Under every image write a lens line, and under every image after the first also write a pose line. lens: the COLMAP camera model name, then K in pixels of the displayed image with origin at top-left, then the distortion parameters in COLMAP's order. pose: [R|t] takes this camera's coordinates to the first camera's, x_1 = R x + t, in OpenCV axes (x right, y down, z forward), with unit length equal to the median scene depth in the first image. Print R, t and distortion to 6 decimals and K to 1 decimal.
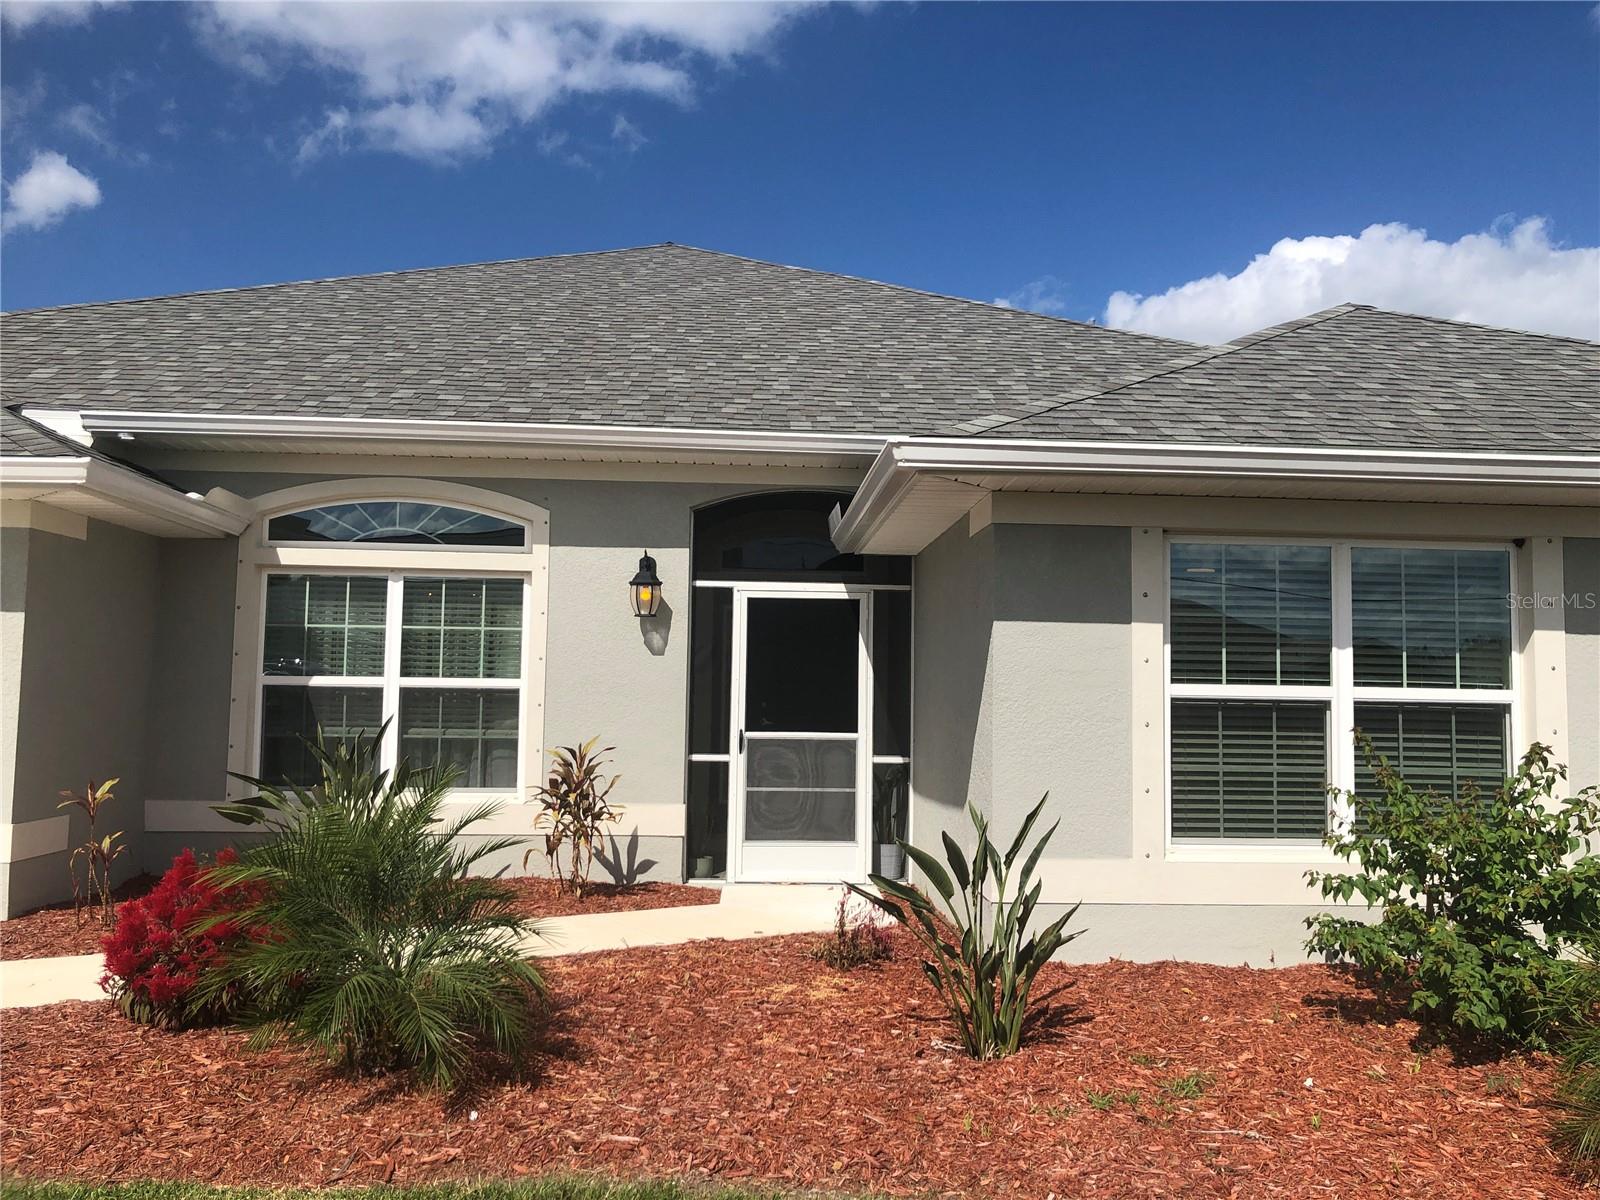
lens RADIAL K [[1419.4, 0, 813.5], [0, 1419.4, 593.8], [0, 0, 1]] dist [0.059779, -0.009312]
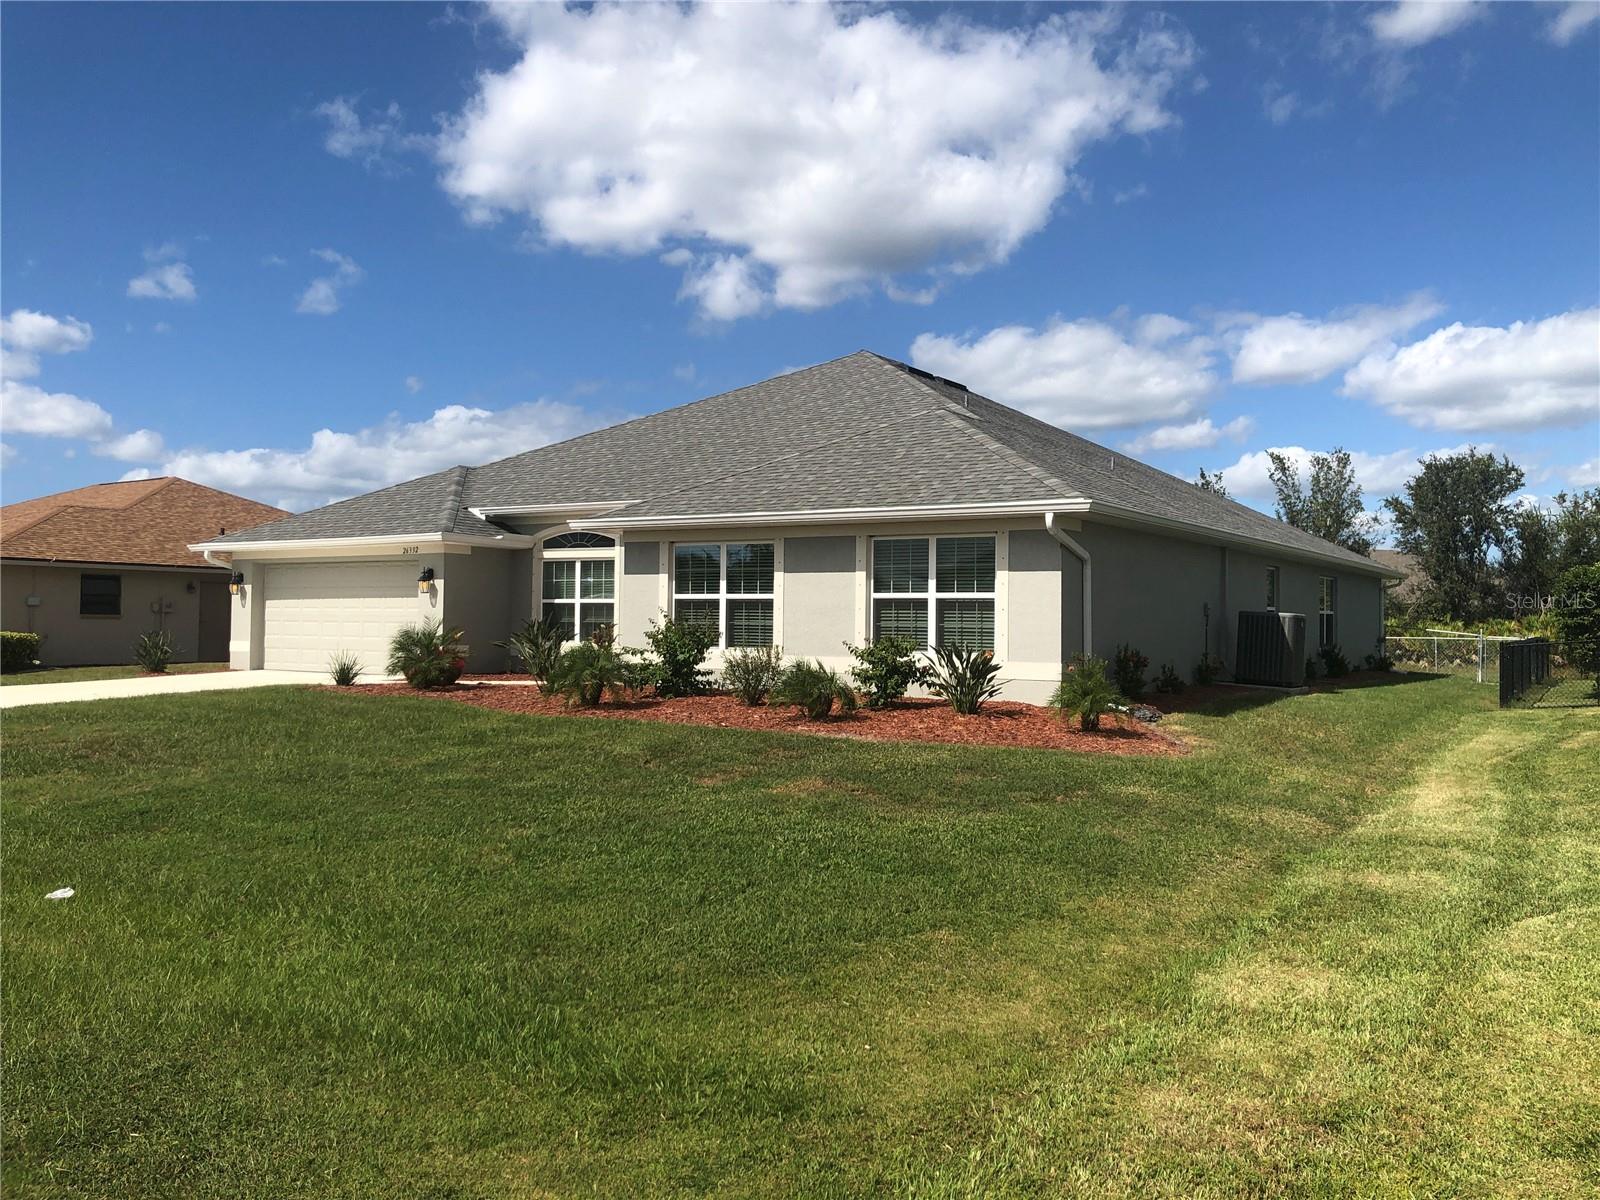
lens RADIAL K [[1419.4, 0, 802.8], [0, 1419.4, 597.0], [0, 0, 1]] dist [0.059779, -0.009312]
pose [[0.819293, -0.019753, -0.573034, 1.554965], [0.047703, 0.998290, 0.033791, -0.014101], [0.571387, -0.055020, 0.818834, -0.922467]]
